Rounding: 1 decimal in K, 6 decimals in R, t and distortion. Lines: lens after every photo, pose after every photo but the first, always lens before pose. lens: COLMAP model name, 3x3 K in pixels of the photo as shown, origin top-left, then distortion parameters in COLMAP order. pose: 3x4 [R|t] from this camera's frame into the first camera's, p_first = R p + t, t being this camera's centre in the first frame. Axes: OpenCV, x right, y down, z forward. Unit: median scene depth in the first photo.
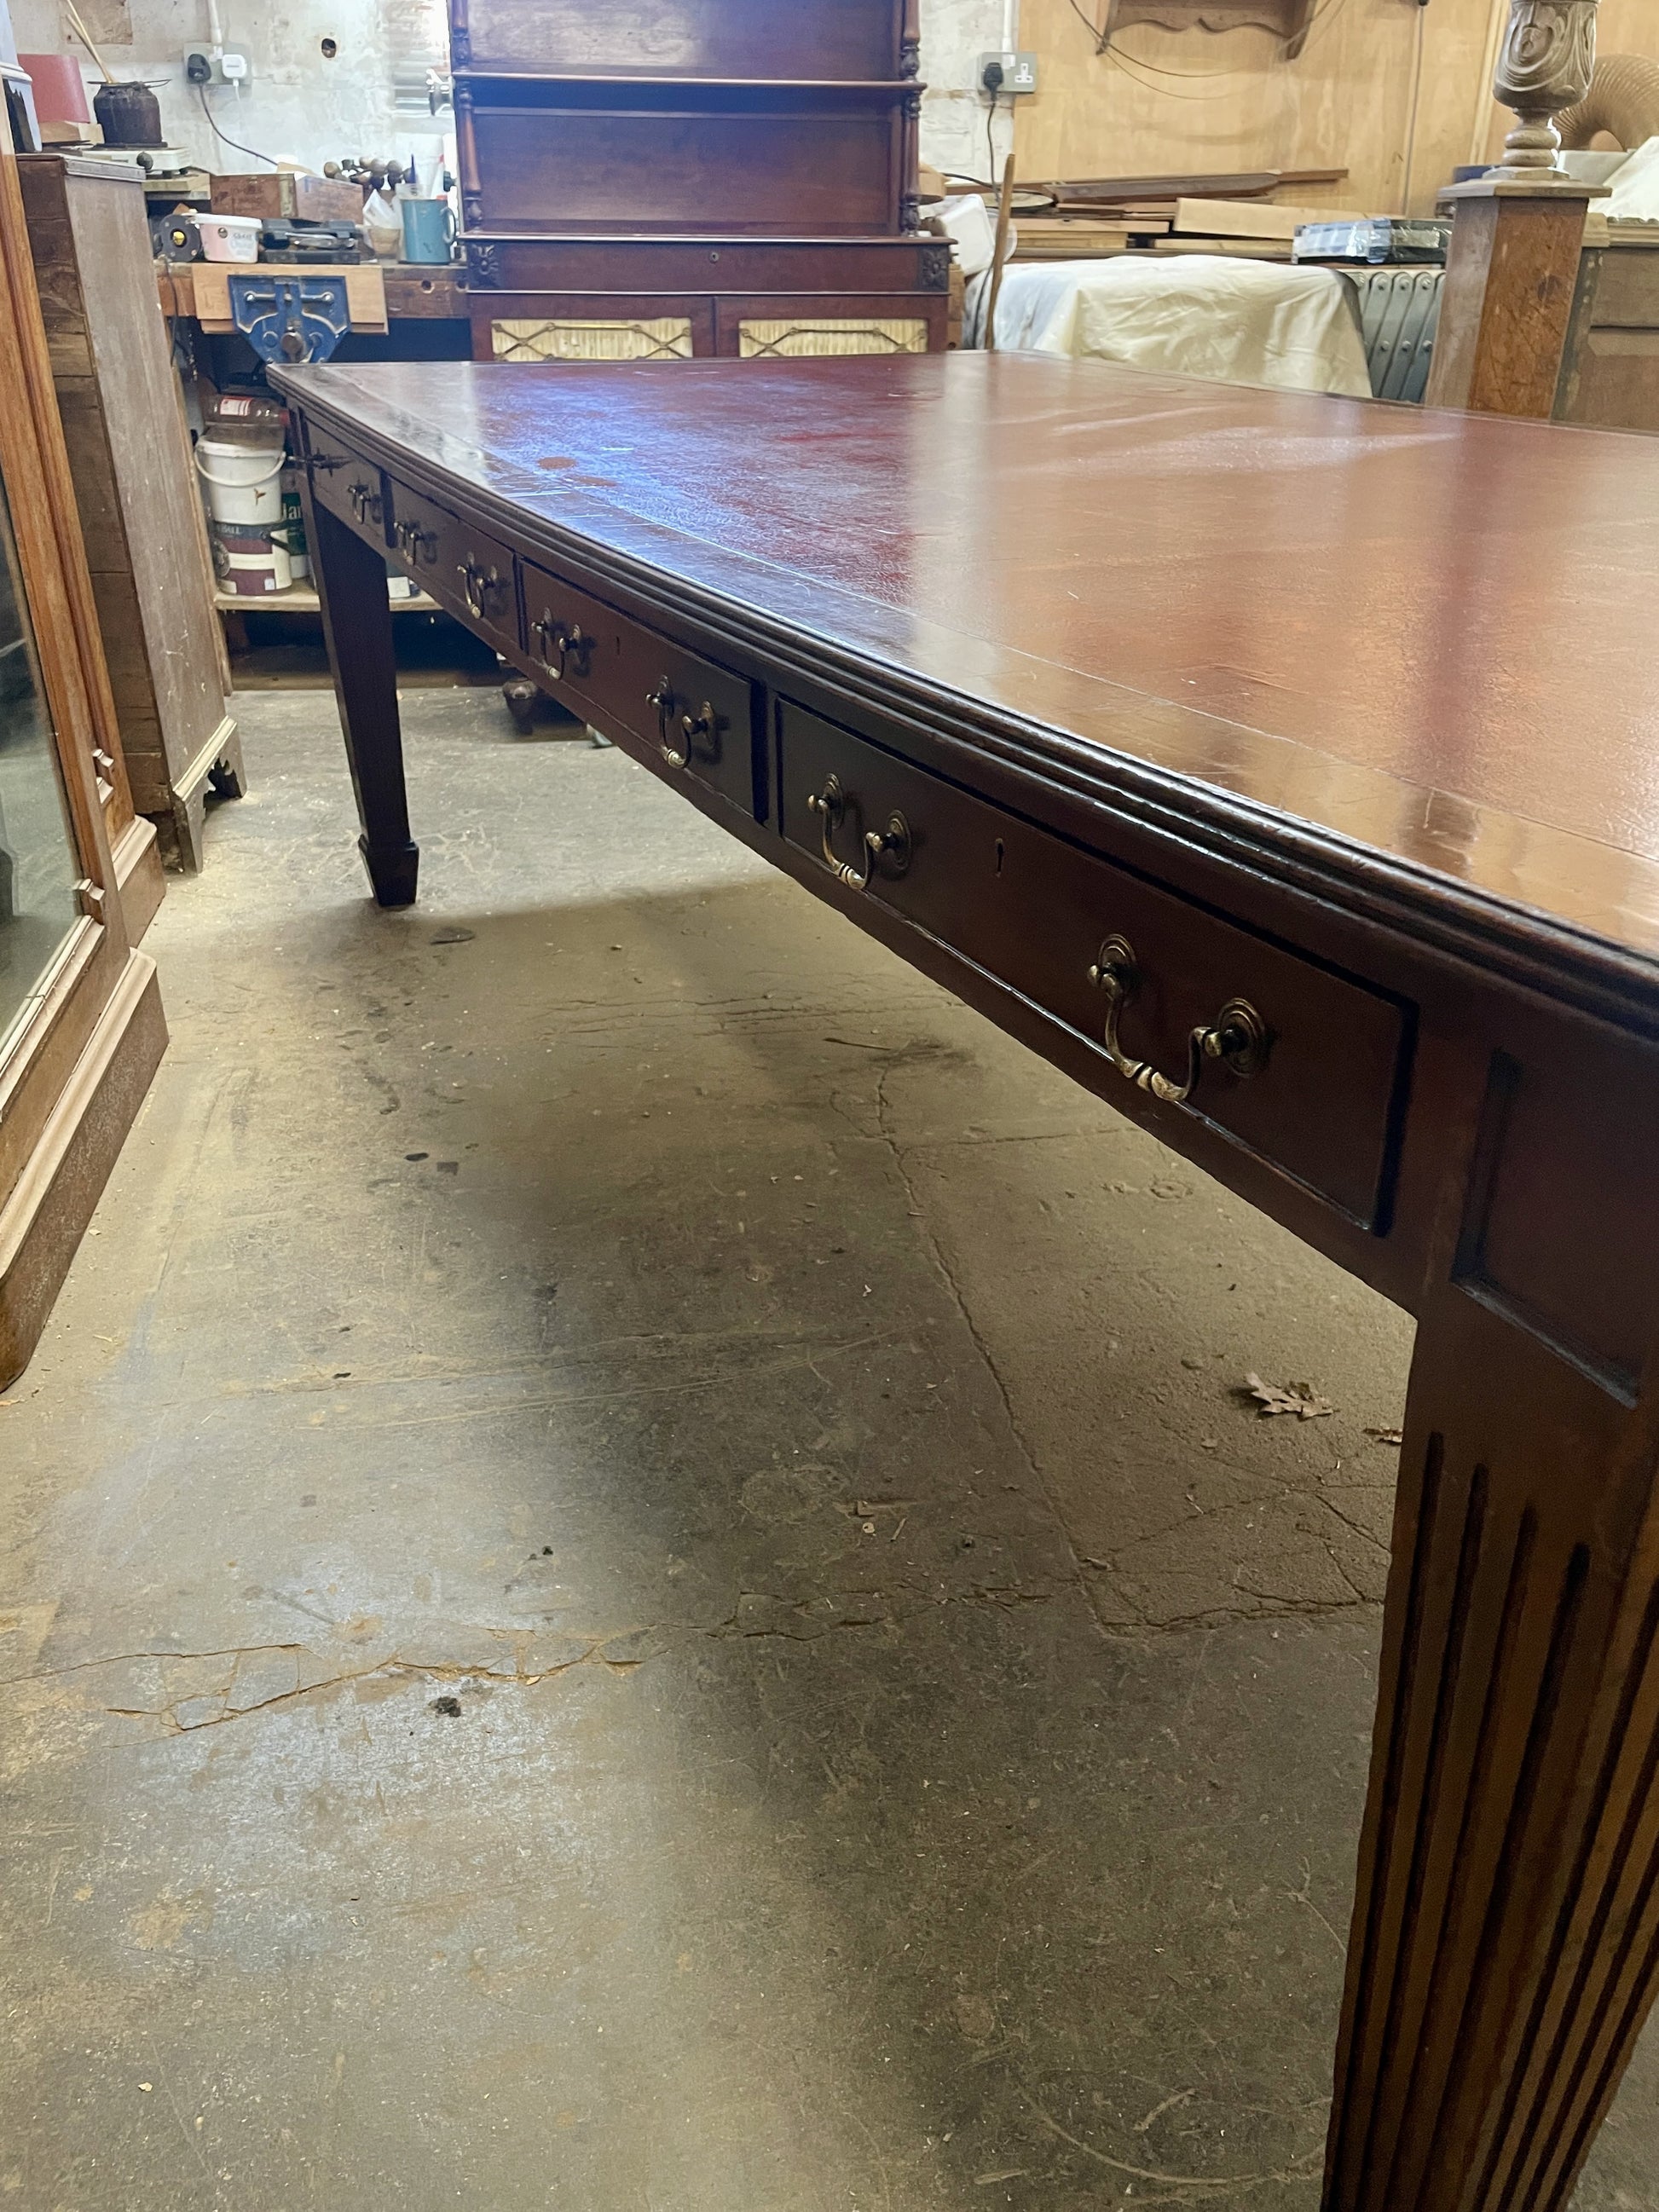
lens RADIAL K [[1712.9, 0, 847.3], [0, 1712.9, 1080.6], [0, 0, 1]] dist [0.059336, -0.078079]
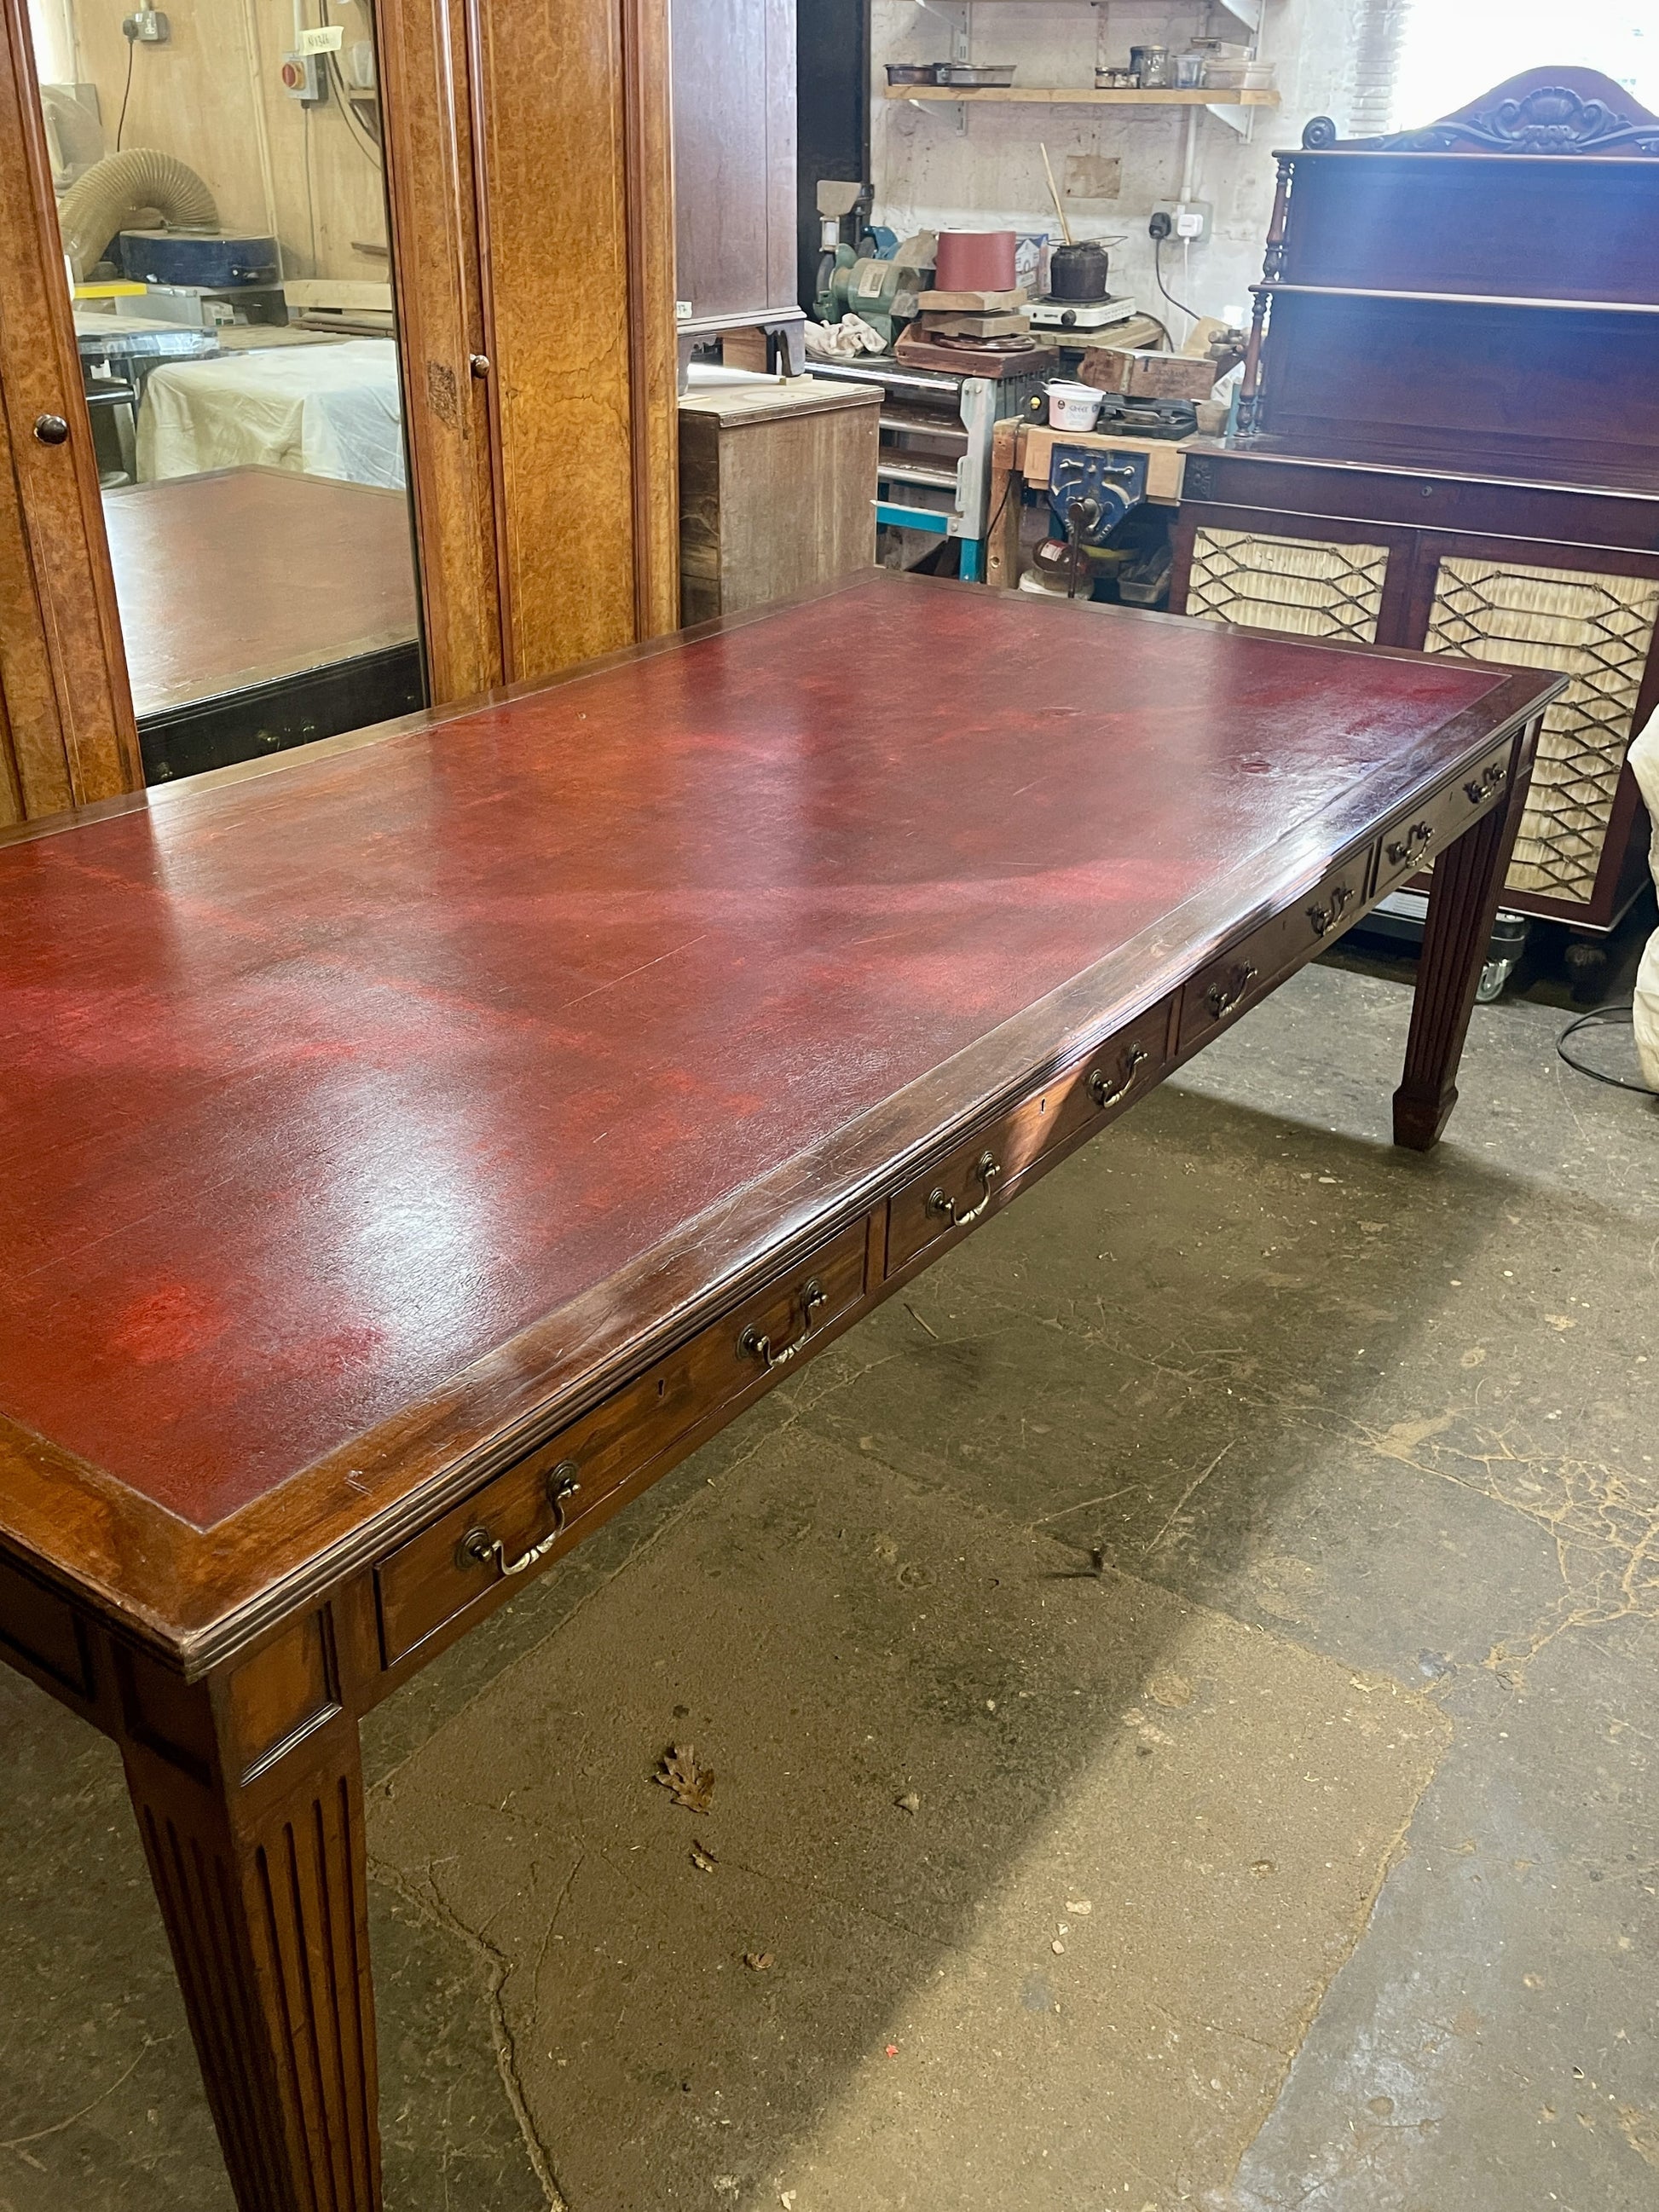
lens RADIAL K [[1875.0, 0, 818.5], [0, 1875.0, 1089.3], [0, 0, 1]] dist [0.093256, -0.125862]
pose [[0.707772, 0.325667, -0.626897, 0.429046], [-0.318888, 0.939131, 0.127843, -0.190671], [0.630373, 0.109426, 0.768542, 0.031753]]
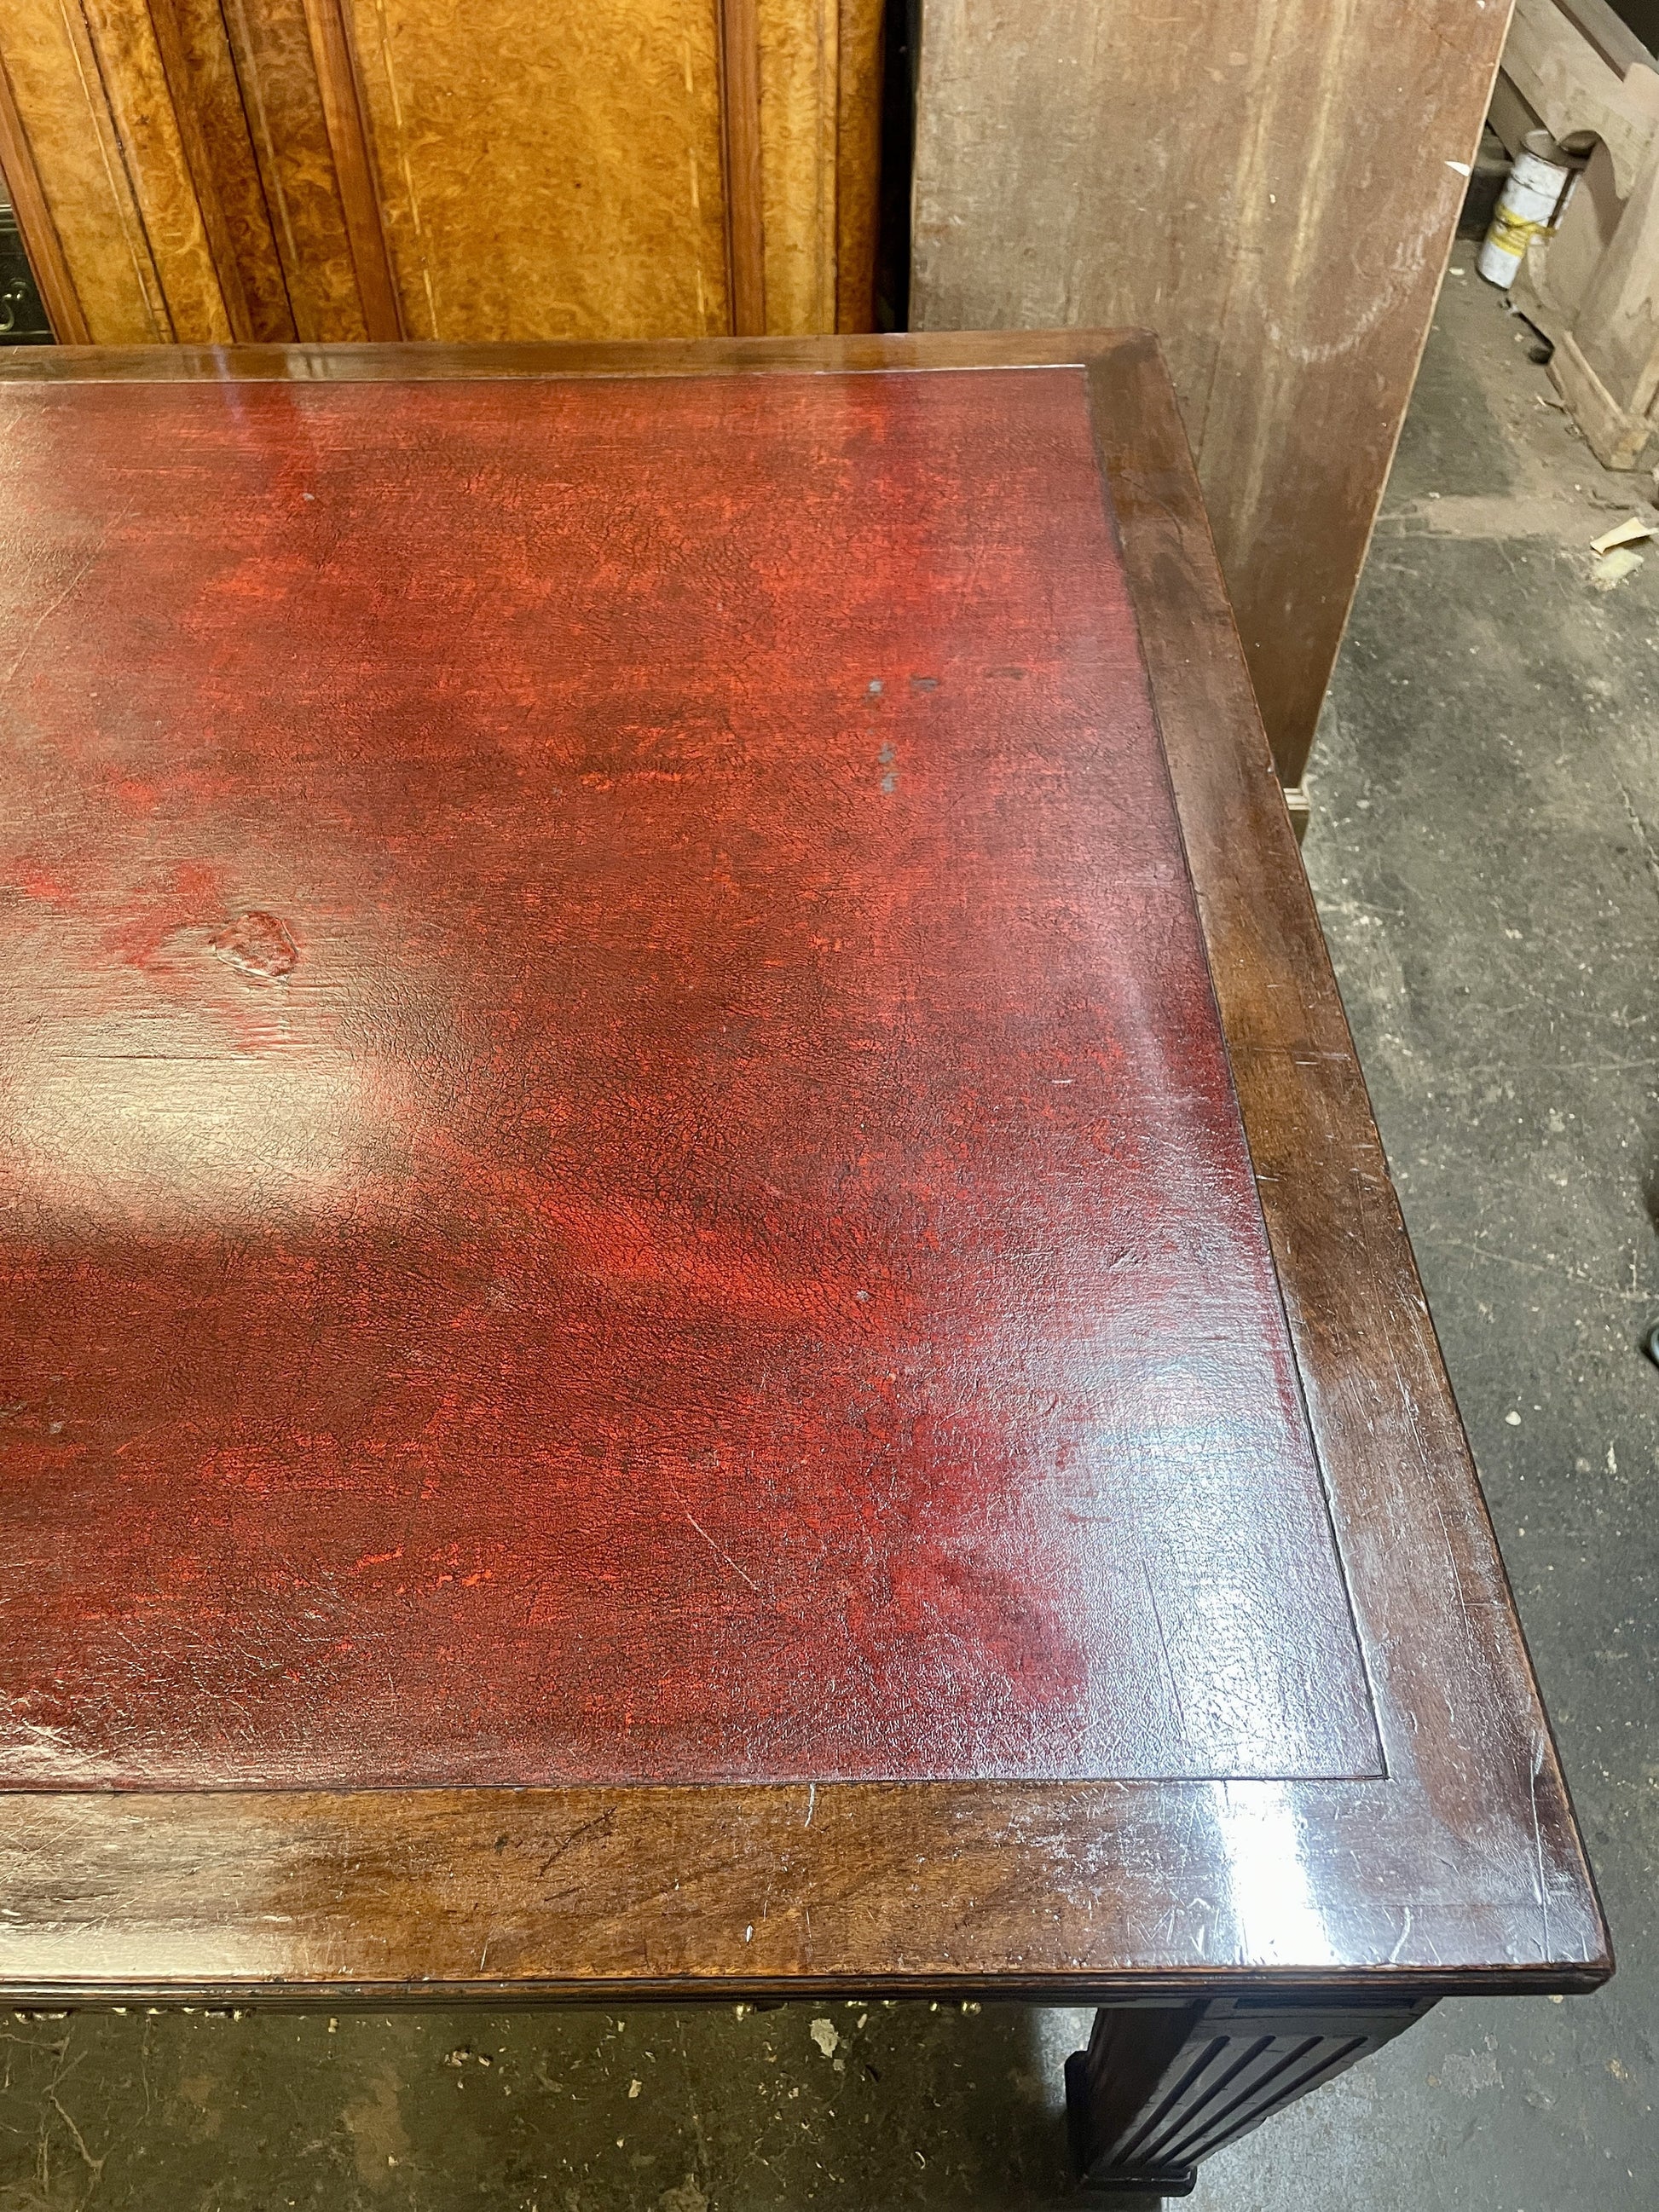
lens RADIAL K [[1685.3, 0, 817.7], [0, 1685.3, 1082.8], [0, 0, 1]] dist [0.084704, -0.111229]
pose [[-0.155121, 0.736060, -0.658903, 0.153965], [-0.442477, 0.544566, 0.712504, -0.493214], [0.883262, 0.402074, 0.241216, 0.691362]]
